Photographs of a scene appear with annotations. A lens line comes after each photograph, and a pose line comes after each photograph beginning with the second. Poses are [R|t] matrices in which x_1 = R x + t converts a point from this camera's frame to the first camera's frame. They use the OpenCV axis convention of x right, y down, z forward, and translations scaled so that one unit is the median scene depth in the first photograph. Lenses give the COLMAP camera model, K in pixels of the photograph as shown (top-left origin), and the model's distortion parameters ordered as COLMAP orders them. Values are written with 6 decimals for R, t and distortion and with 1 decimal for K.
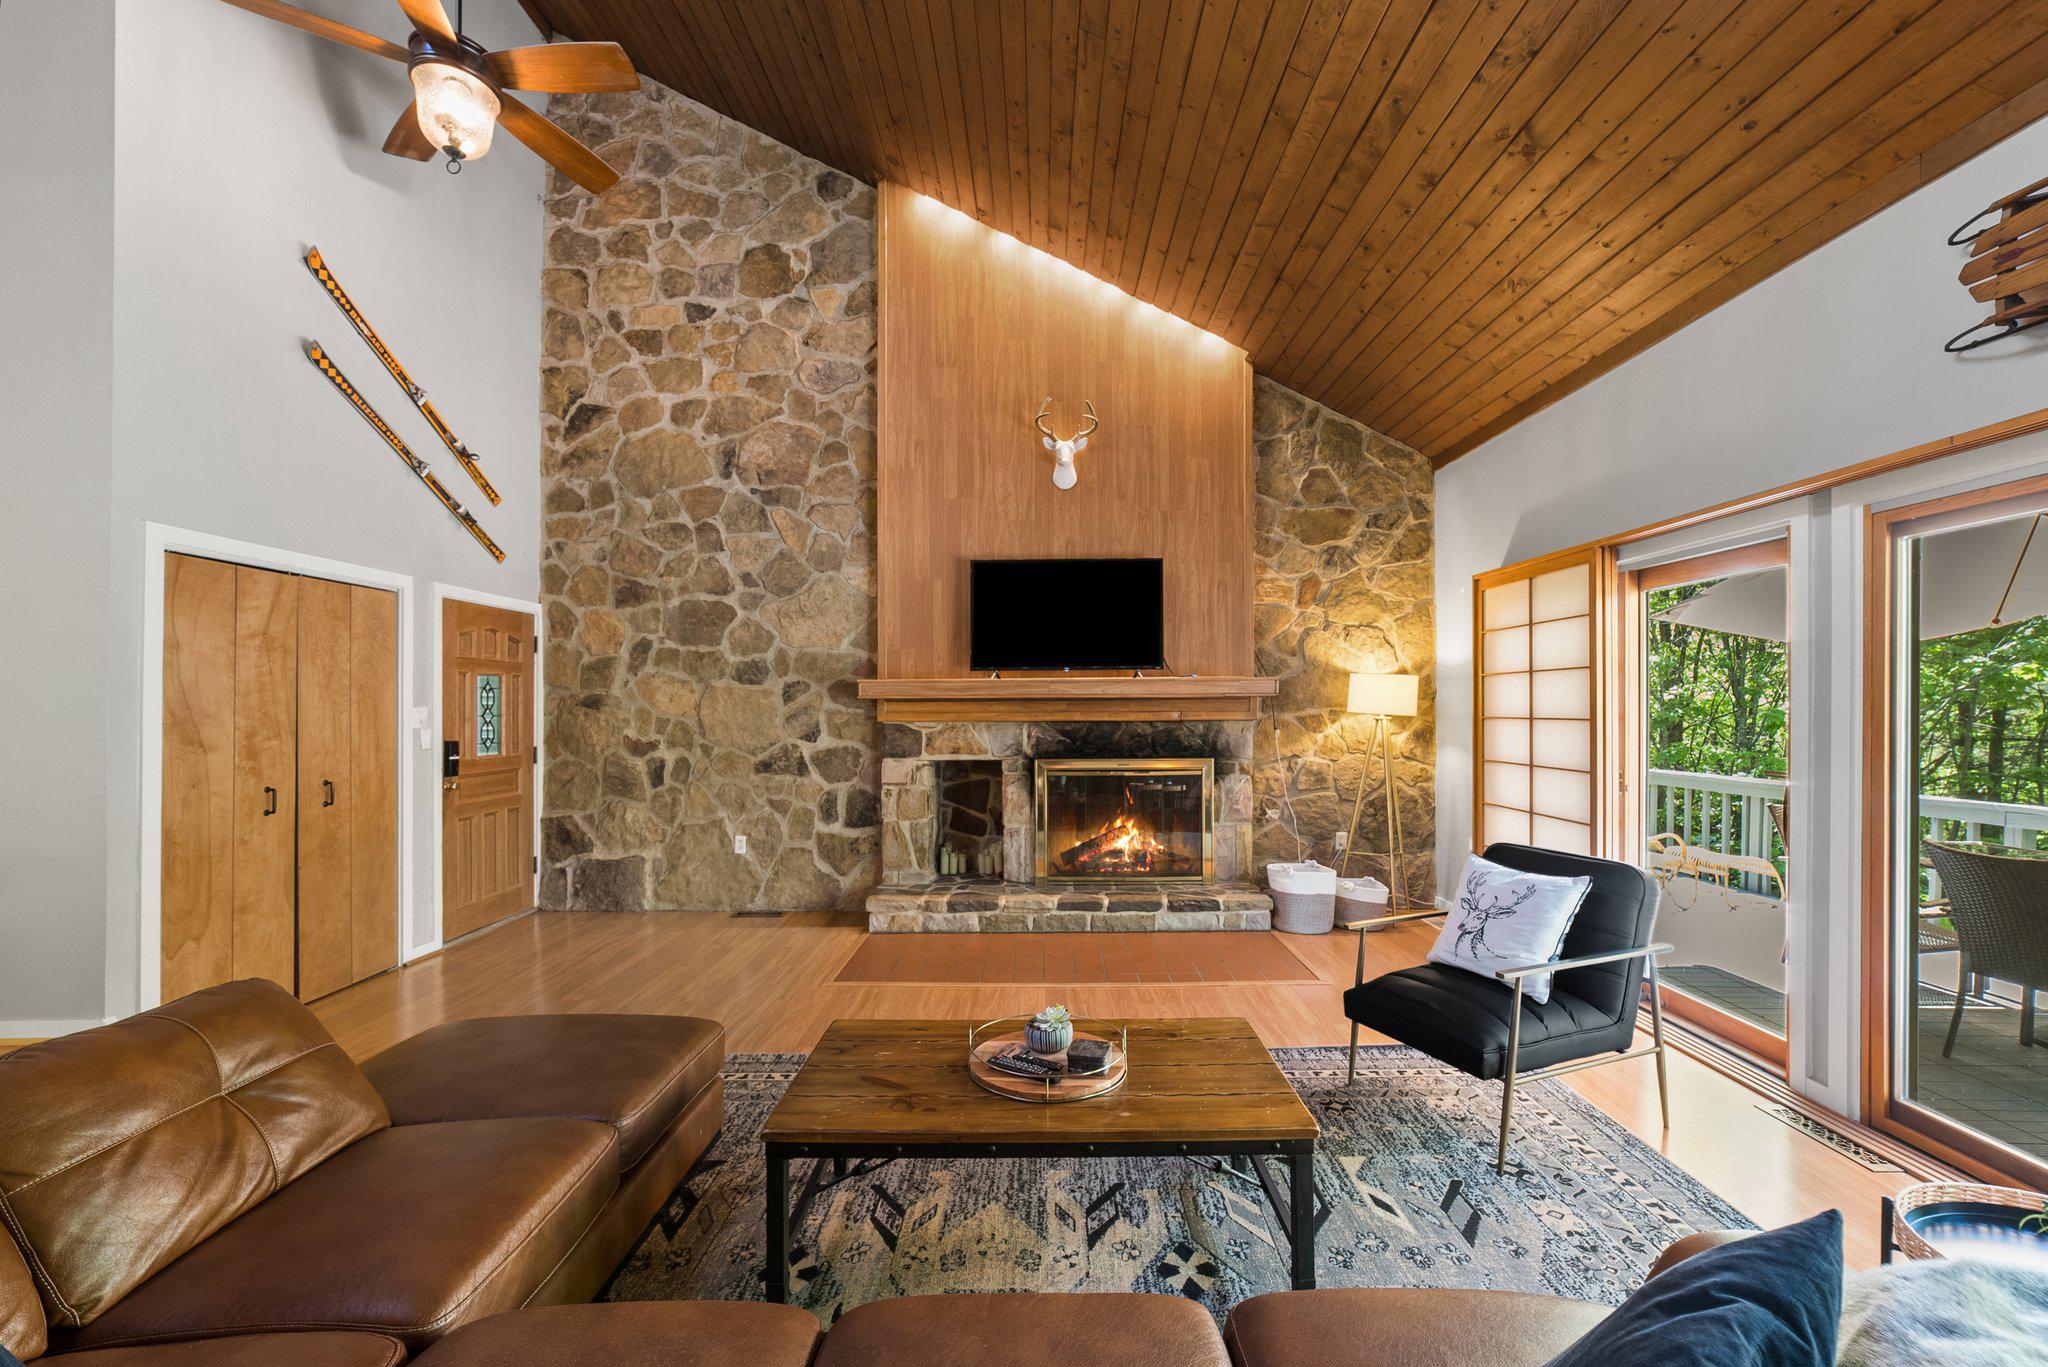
lens RADIAL K [[798.0, 0, 1014.1], [0, 798.0, 711.1], [0, 0, 1]] dist [-0.003818, 0.001702]
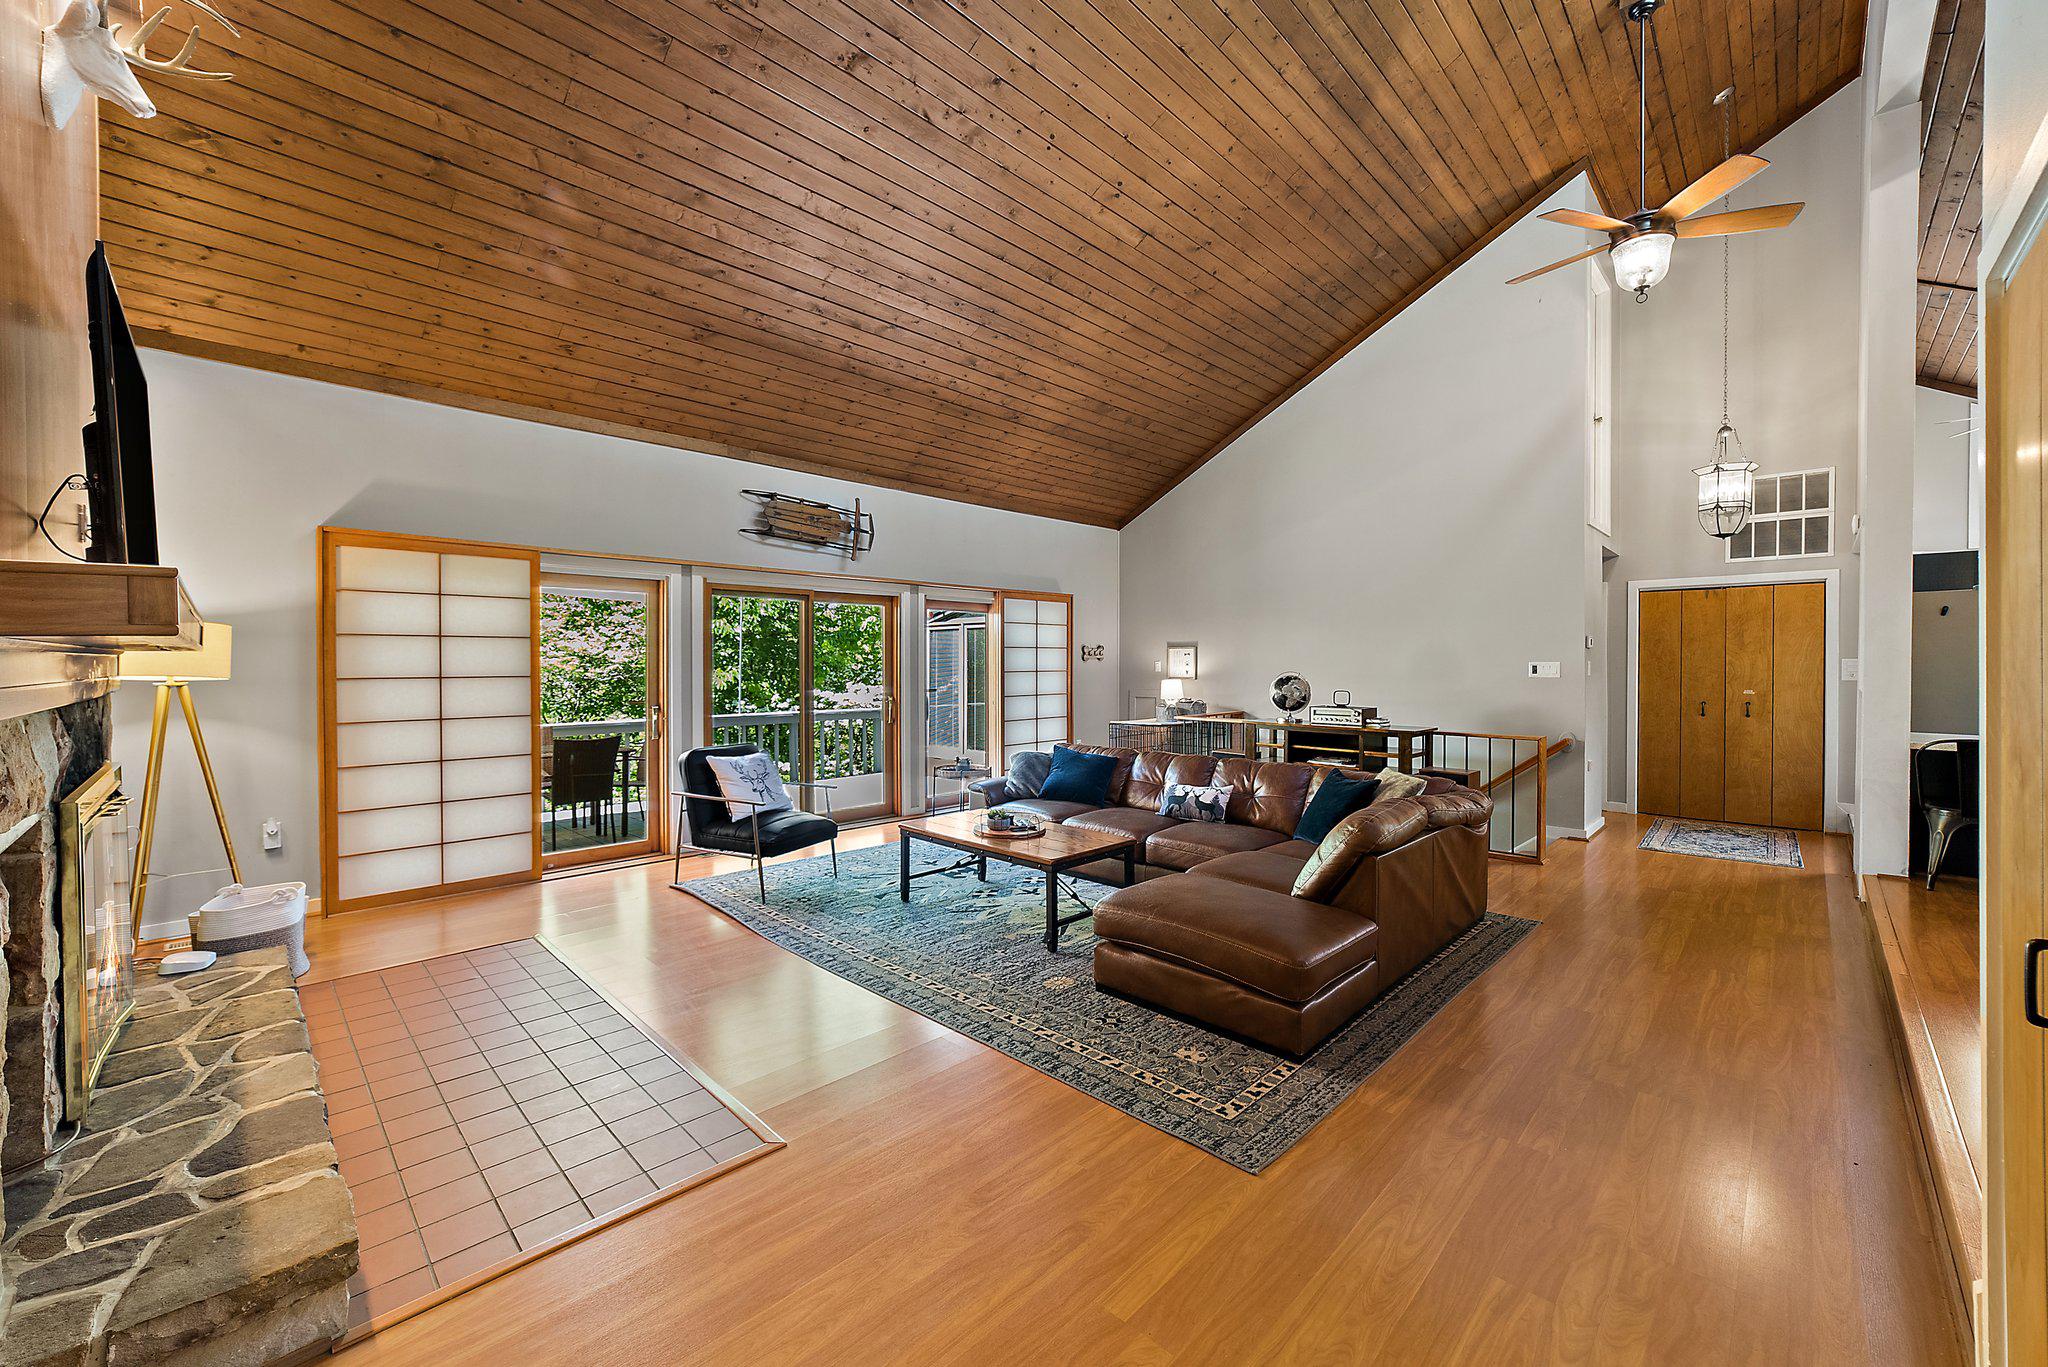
lens RADIAL K [[798.0, 0, 1025.4], [0, 798.0, 673.1], [0, 0, 1]] dist [-0.003818, 0.001702]
pose [[-0.719801, -0.008750, 0.694126, -1.433742], [-0.002154, 0.999944, 0.010371, -0.017569], [-0.694177, 0.005970, -0.719779, 2.416086]]
